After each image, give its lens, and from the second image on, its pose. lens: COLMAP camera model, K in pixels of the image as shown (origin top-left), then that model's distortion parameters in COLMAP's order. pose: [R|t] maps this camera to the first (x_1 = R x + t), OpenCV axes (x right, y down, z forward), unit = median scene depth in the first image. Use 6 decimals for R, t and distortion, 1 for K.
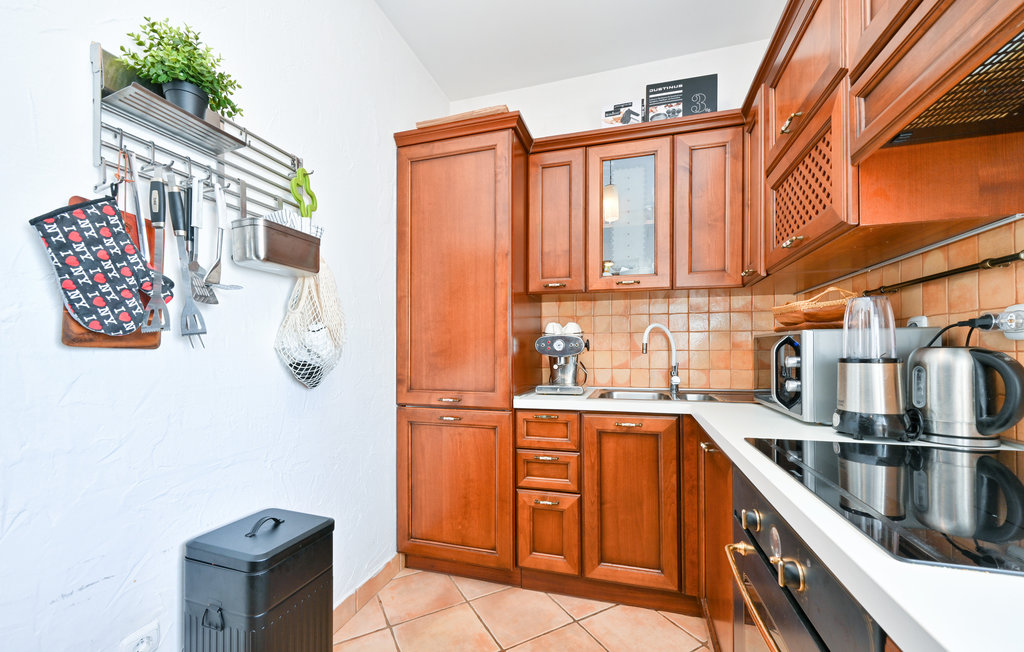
lens RADIAL K [[414.0, 0, 508.9], [0, 414.0, 348.8], [0, 0, 1]] dist [-0.000814, 0.000027]
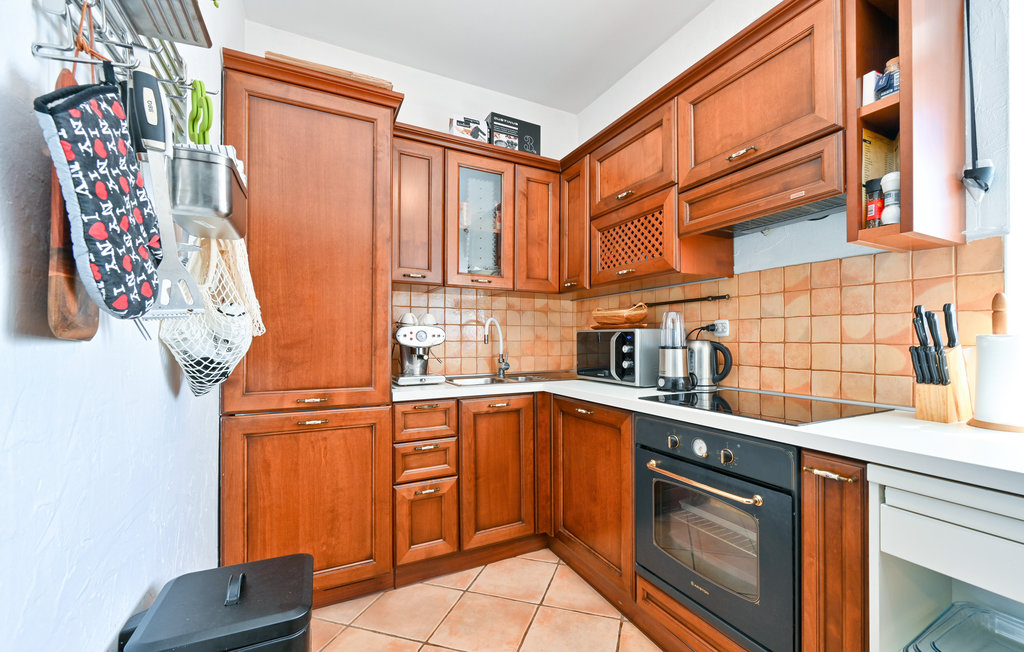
lens RADIAL K [[429.9, 0, 541.8], [0, 429.9, 336.4], [0, 0, 1]] dist [0.000504, 0.000033]
pose [[0.702935, 0.007644, 0.711213, -0.456177], [-0.005103, 0.999971, -0.005704, -0.003109], [-0.711235, 0.000380, 0.702954, 0.059642]]
